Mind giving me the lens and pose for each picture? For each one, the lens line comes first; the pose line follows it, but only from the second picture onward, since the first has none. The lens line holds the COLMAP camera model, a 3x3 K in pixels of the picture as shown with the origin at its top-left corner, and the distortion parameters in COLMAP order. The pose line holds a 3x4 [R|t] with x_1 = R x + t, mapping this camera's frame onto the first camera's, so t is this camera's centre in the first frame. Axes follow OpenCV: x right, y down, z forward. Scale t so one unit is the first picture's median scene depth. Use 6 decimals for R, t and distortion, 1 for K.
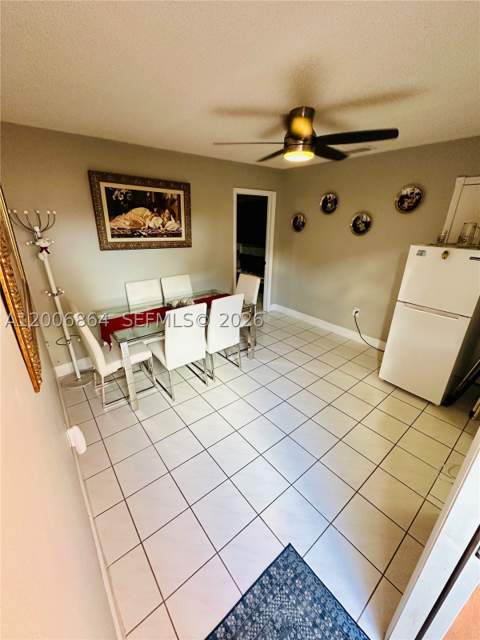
lens RADIAL K [[258.0, 0, 239.2], [0, 258.0, 318.7], [0, 0, 1]] dist [0.015804, 0.000234]
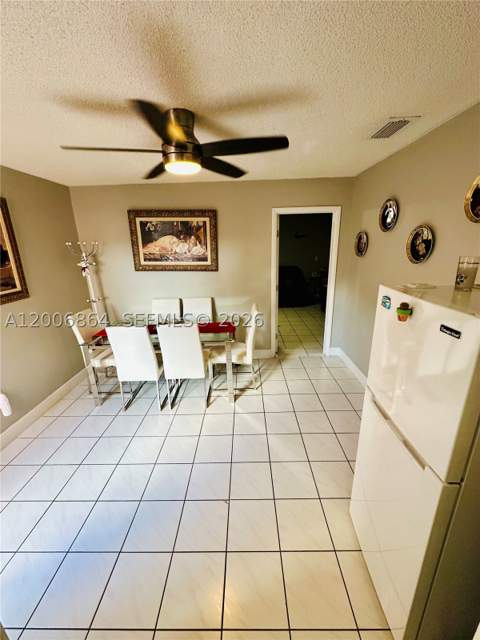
lens RADIAL K [[258.0, 0, 241.0], [0, 258.0, 319.6], [0, 0, 1]] dist [0.015804, 0.000234]
pose [[0.770032, 0.155551, -0.618753, 0.599746], [-0.203069, 0.979142, -0.006567, -0.119829], [0.604826, 0.130707, 0.785558, 0.335024]]
